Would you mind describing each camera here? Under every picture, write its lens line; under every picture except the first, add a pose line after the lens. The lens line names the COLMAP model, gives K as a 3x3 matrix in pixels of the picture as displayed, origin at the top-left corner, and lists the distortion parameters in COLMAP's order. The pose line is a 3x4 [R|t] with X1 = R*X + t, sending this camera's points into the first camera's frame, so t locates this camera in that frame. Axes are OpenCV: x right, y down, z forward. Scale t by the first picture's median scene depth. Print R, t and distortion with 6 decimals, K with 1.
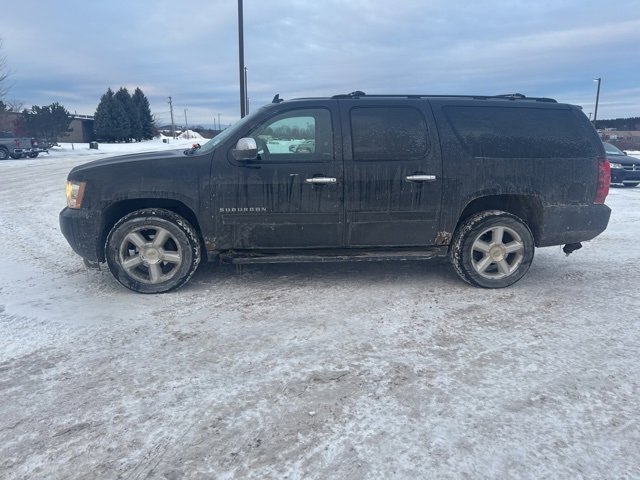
lens RADIAL K [[449.2, 0, 322.1], [0, 449.2, 236.4], [0, 0, 1]] dist [0.039695, -0.047147]
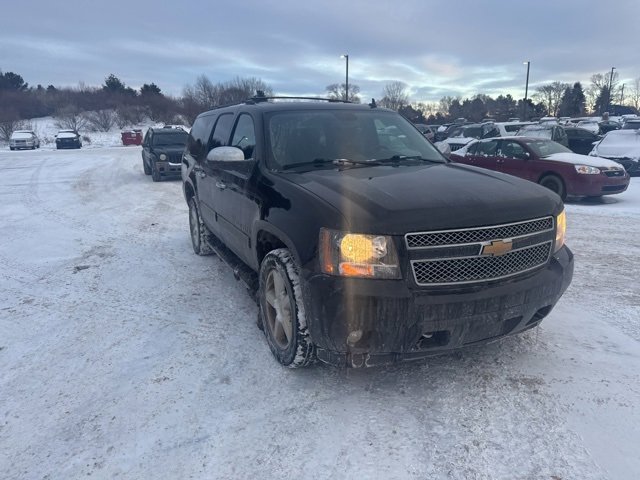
lens RADIAL K [[449.2, 0, 322.0], [0, 449.2, 238.2], [0, 0, 1]] dist [0.039695, -0.047147]
pose [[-0.320751, -0.225989, 0.919808, -1.103339], [0.206880, 0.930955, 0.300870, -0.375197], [-0.924294, 0.286795, -0.251853, 1.539448]]
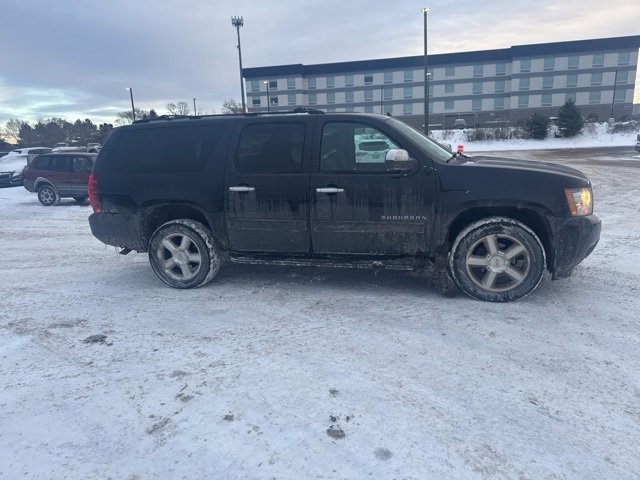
lens RADIAL K [[449.2, 0, 321.8], [0, 449.2, 242.1], [0, 0, 1]] dist [0.039695, -0.047147]
pose [[-0.926822, -0.054177, 0.371571, -0.437480], [0.107055, 0.910345, 0.399764, -0.541787], [-0.359916, 0.410289, -0.837928, 2.408309]]
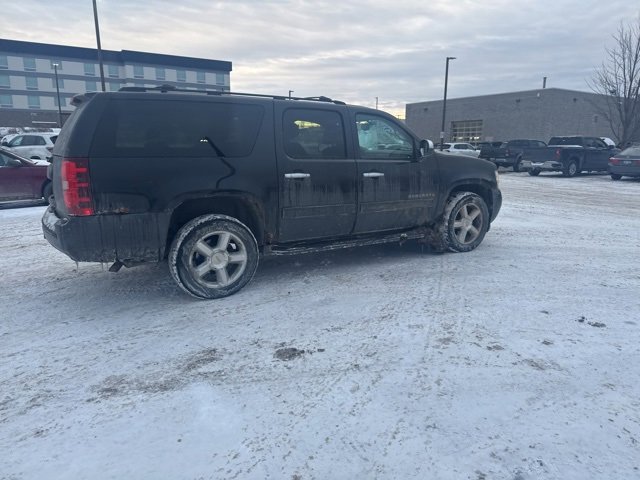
lens RADIAL K [[449.2, 0, 323.6], [0, 449.2, 236.7], [0, 0, 1]] dist [0.039695, -0.047147]
pose [[-0.906386, 0.070814, -0.416473, 0.575558], [-0.103839, 0.918259, 0.382123, -0.516493], [0.409490, 0.389597, -0.824943, 2.451248]]
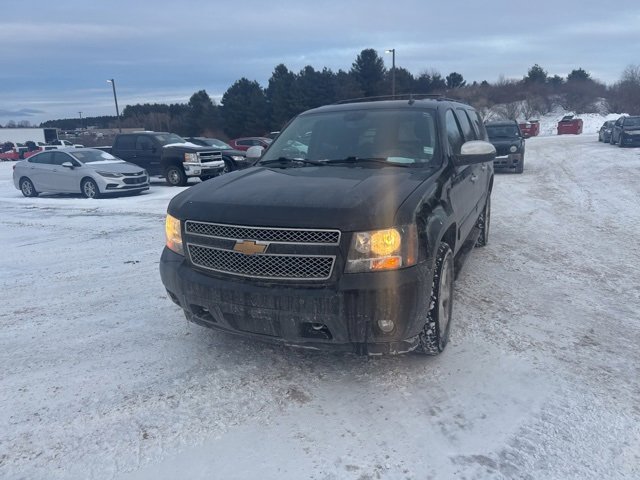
lens RADIAL K [[449.2, 0, 322.6], [0, 449.2, 242.9], [0, 0, 1]] dist [0.039695, -0.047147]
pose [[0.510101, -0.233551, 0.827799, -1.098152], [0.220081, 0.965831, 0.136877, -0.202355], [-0.831482, 0.112362, 0.544071, 0.734640]]
